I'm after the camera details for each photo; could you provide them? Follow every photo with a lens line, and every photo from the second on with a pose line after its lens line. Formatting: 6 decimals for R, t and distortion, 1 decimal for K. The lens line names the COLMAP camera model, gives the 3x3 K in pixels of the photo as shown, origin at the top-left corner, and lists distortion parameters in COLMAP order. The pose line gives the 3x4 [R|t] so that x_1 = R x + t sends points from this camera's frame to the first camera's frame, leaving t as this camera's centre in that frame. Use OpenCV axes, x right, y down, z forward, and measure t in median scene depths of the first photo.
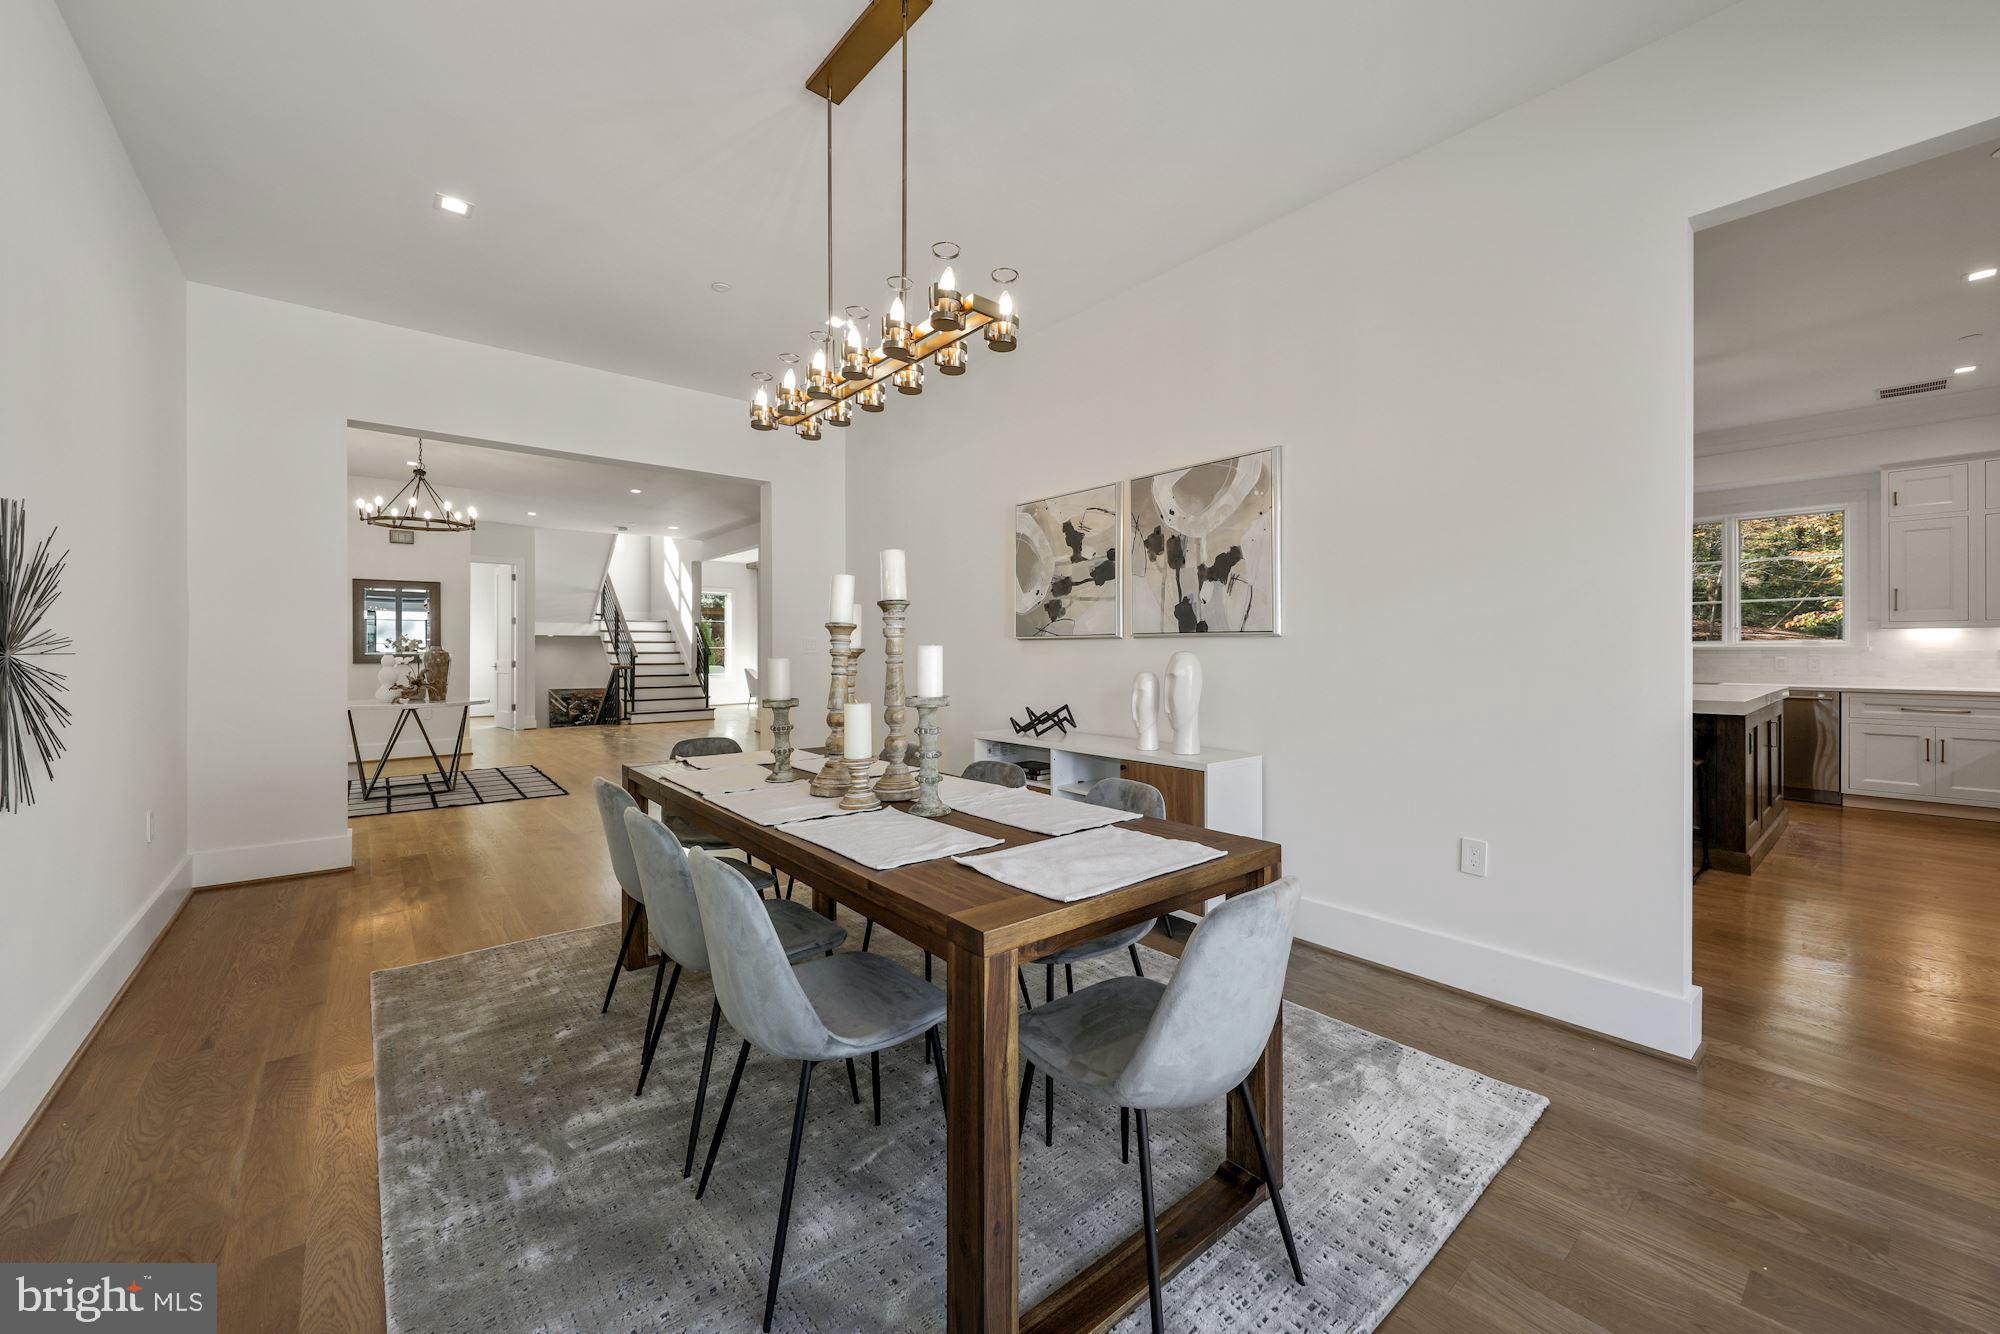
lens RADIAL K [[762.8, 0, 999.4], [0, 762.8, 653.6], [0, 0, 1]] dist [0.000119, -0.000573]
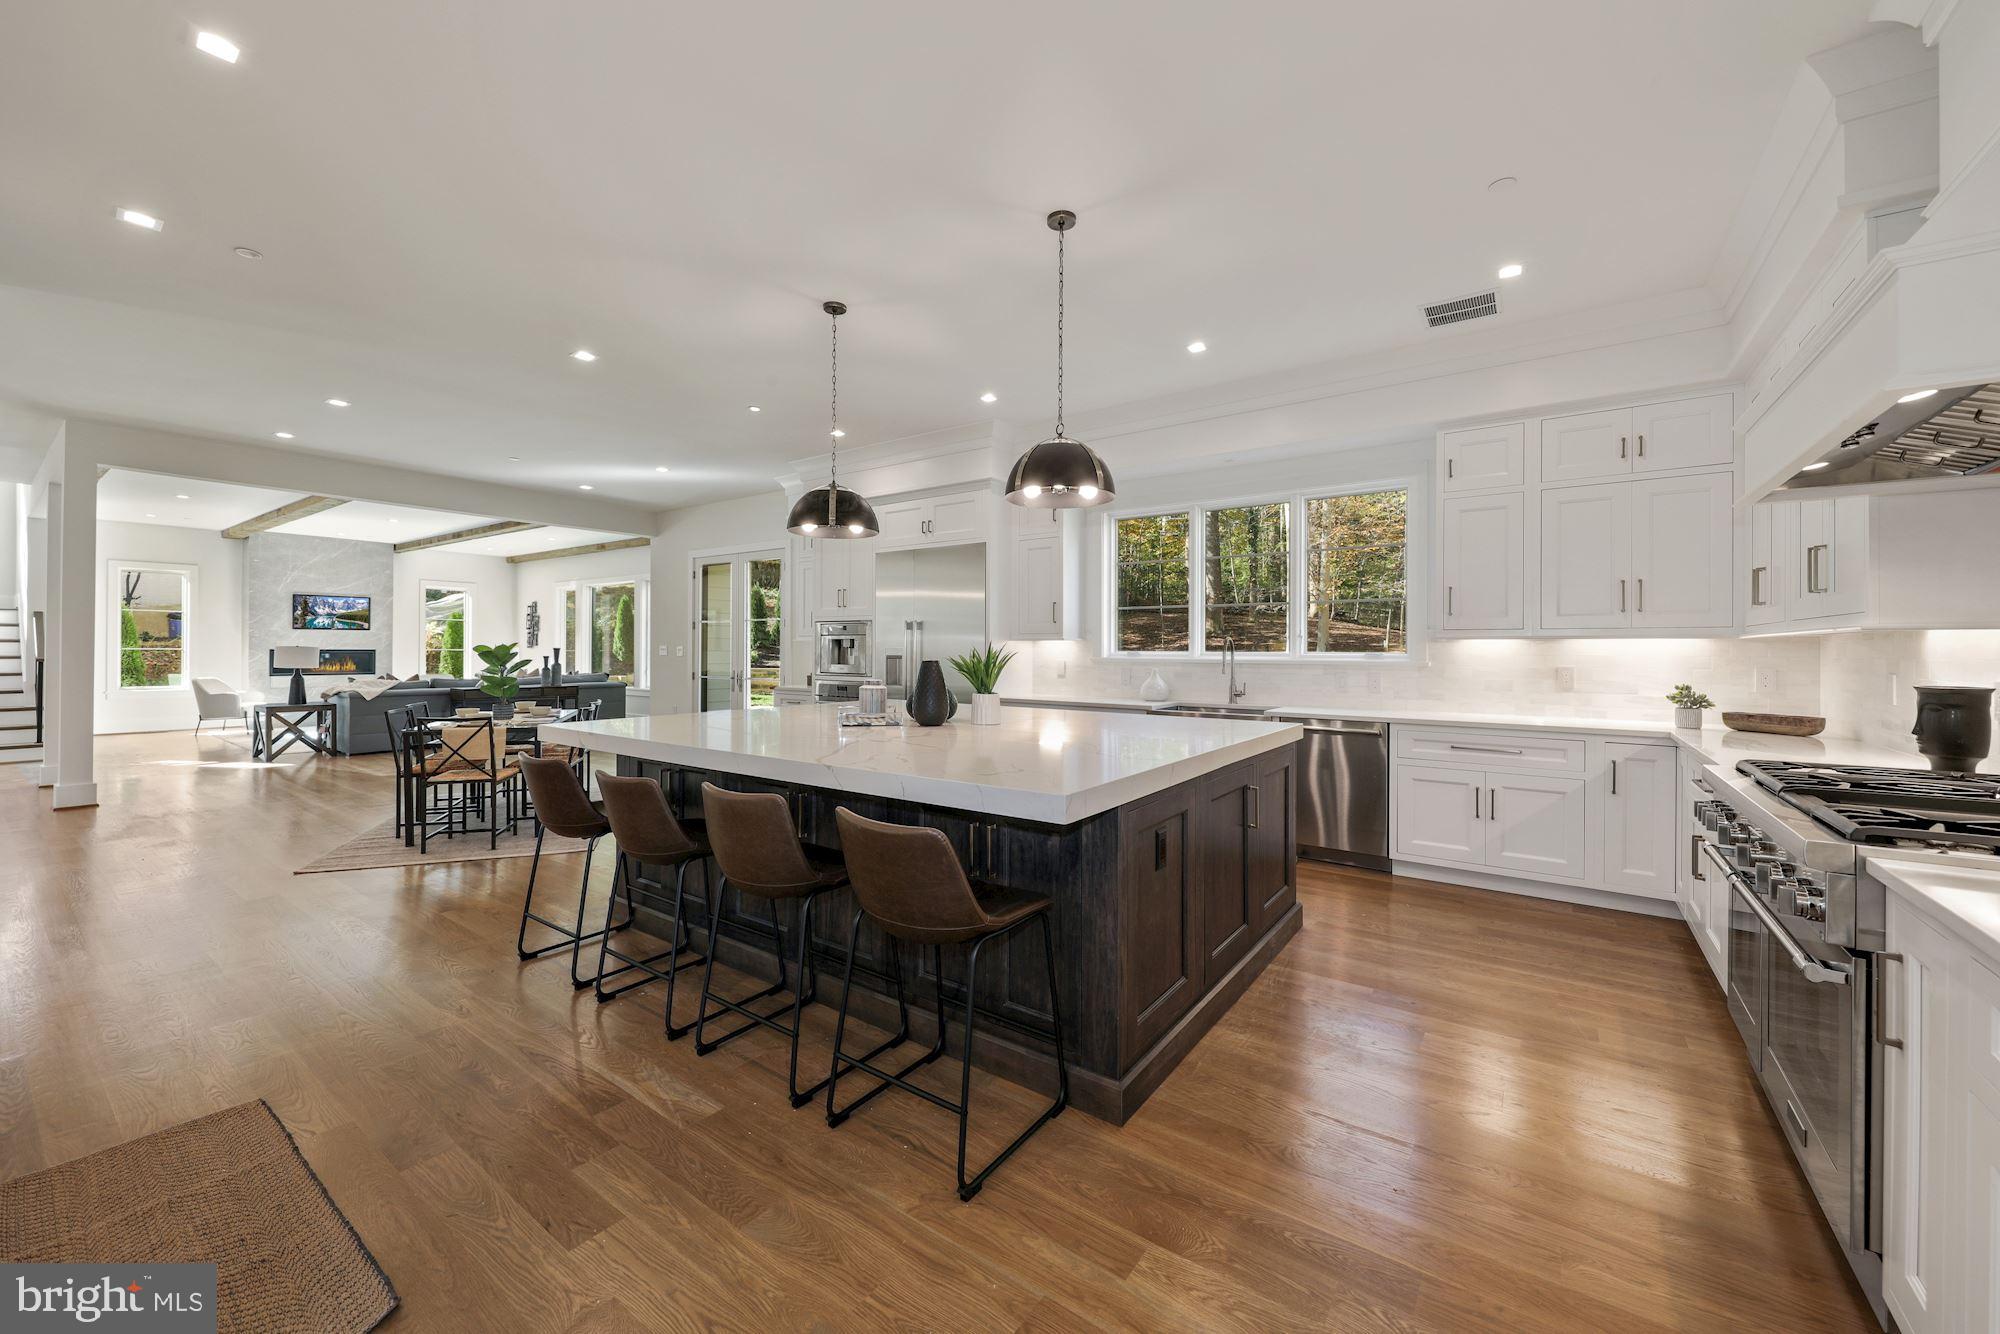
lens RADIAL K [[762.8, 0, 994.7], [0, 762.8, 652.5], [0, 0, 1]] dist [0.000119, -0.000573]
pose [[0.967343, 0.004400, 0.253433, 0.589873], [-0.003883, 0.999989, -0.002541, -0.017115], [-0.253441, 0.001474, 0.967350, 0.410636]]
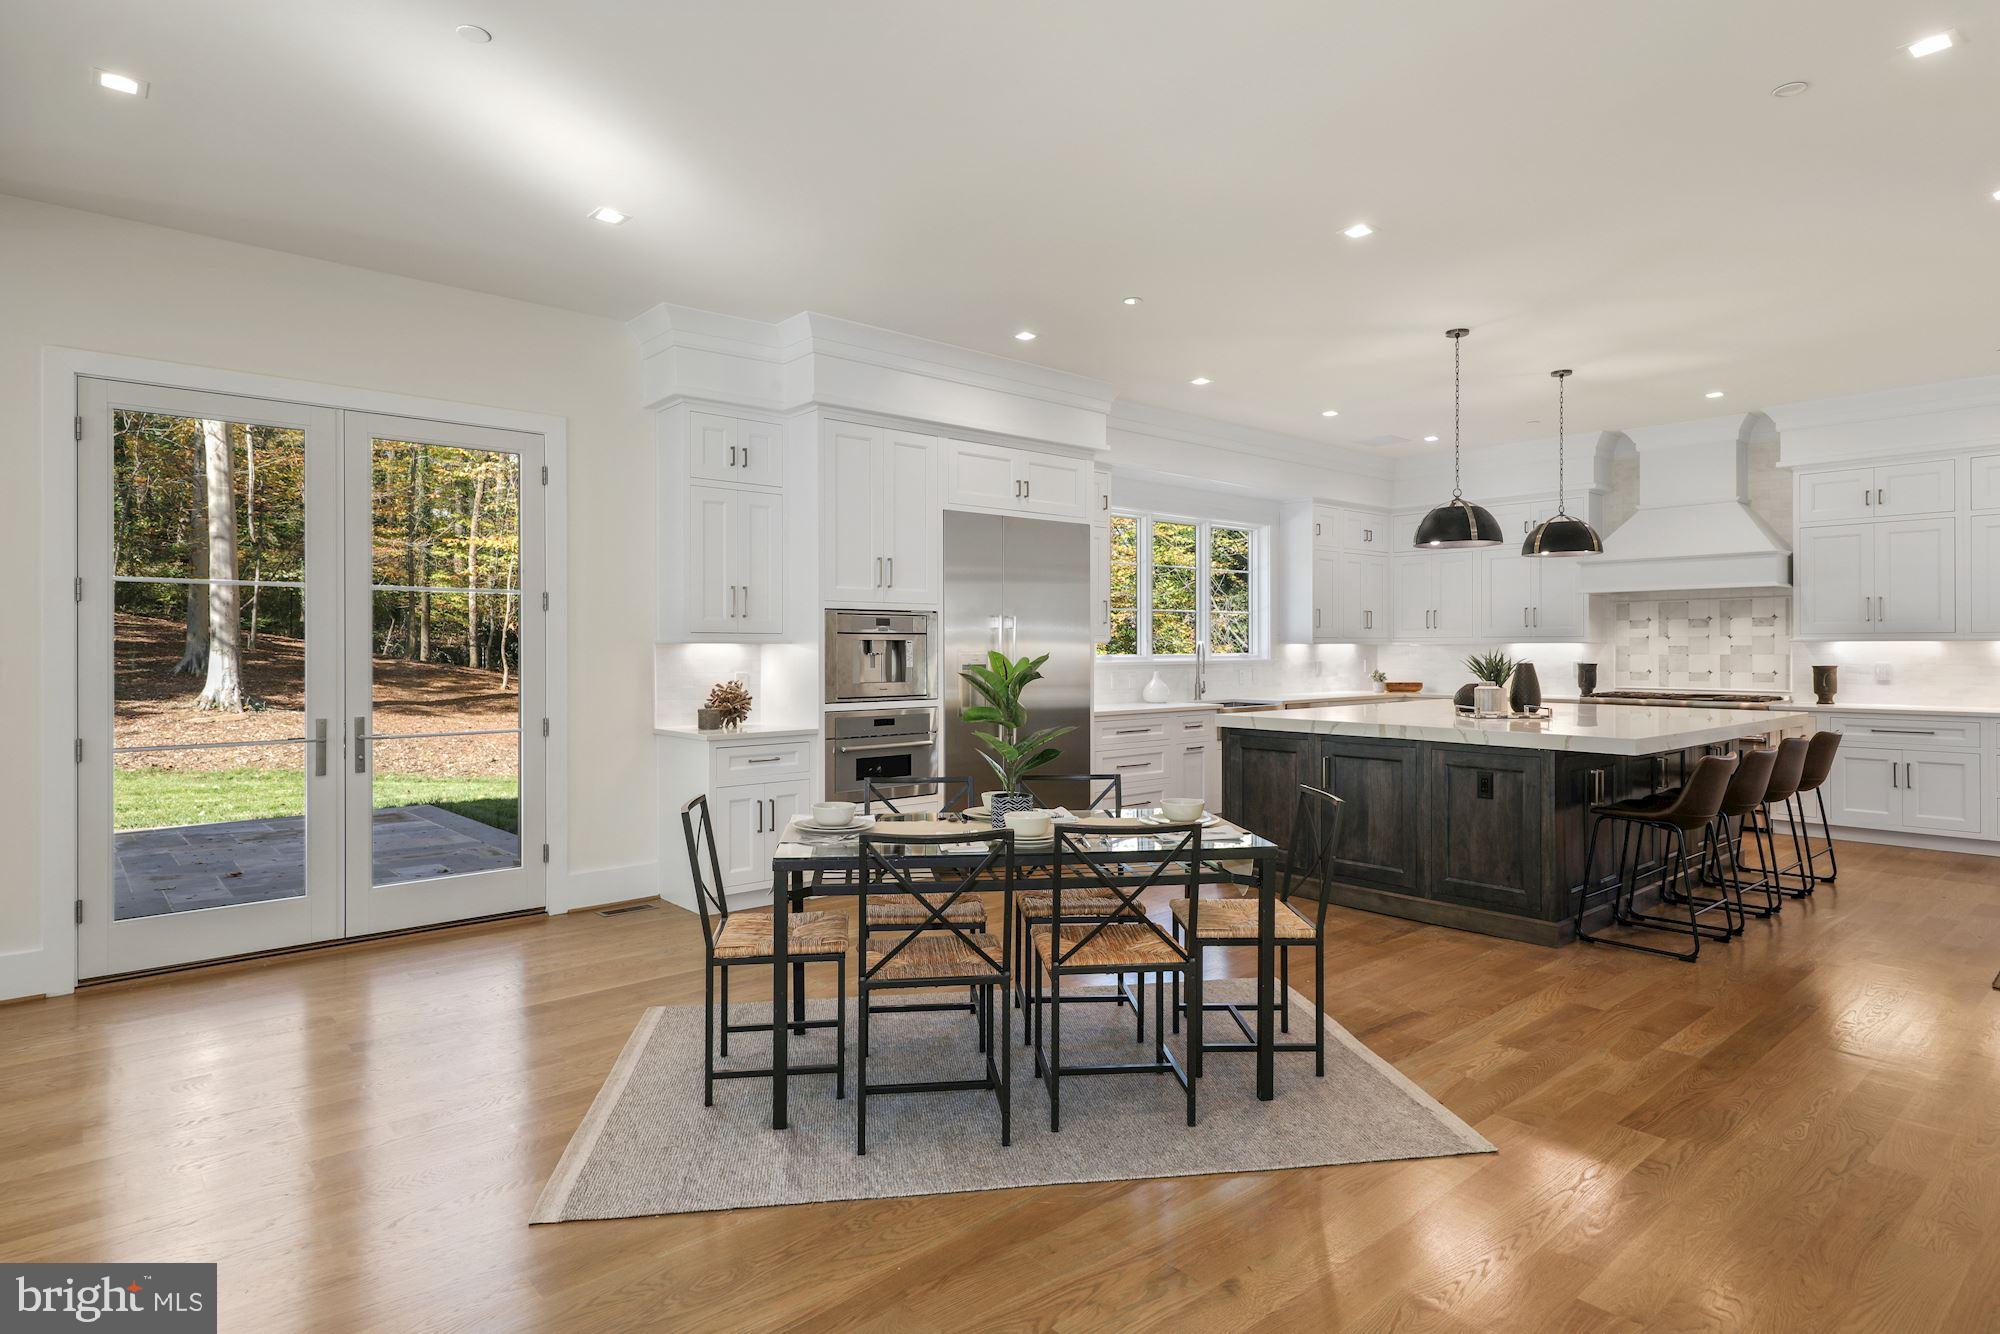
lens RADIAL K [[1077.5, 0, 1000.4], [0, 1077.5, 659.2], [0, 0, 1]] dist [-0.004574, -0.000623]
pose [[-0.026604, -0.012147, 0.999572, -0.456698], [0.005805, 0.999907, 0.012305, -0.035360], [-0.999629, 0.006130, -0.026531, 1.653317]]
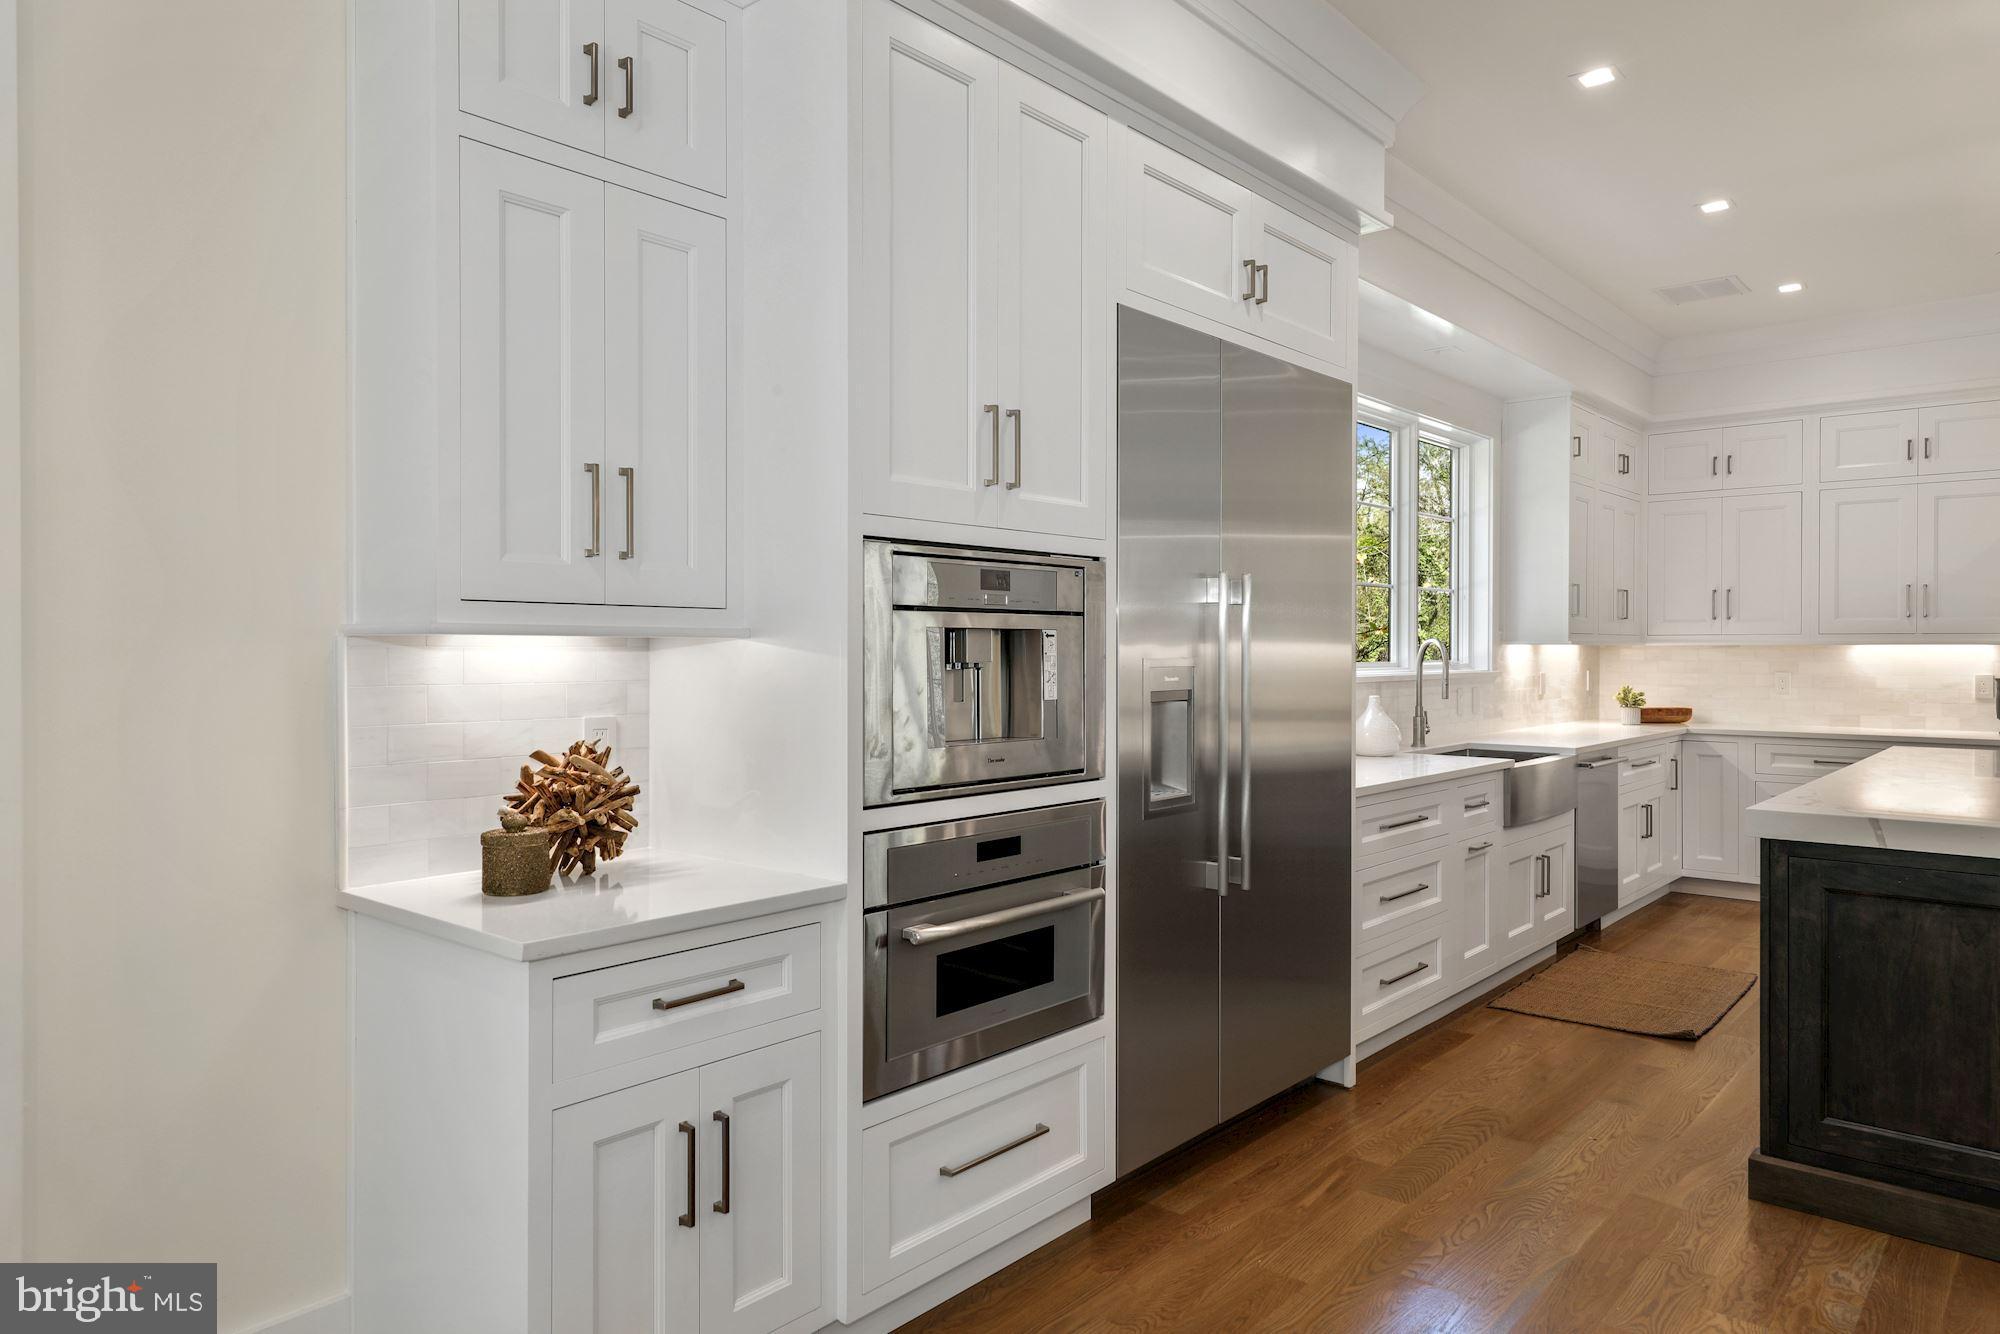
lens RADIAL K [[1296.6, 0, 1004.1], [0, 1296.6, 664.3], [0, 0, 1]] dist [-0.002599, 0.000844]
pose [[-0.175222, -0.014376, 0.984424, 0.173488], [0.001905, 0.999887, 0.014941, -0.035860], [-0.984527, 0.004494, -0.175175, 1.831095]]
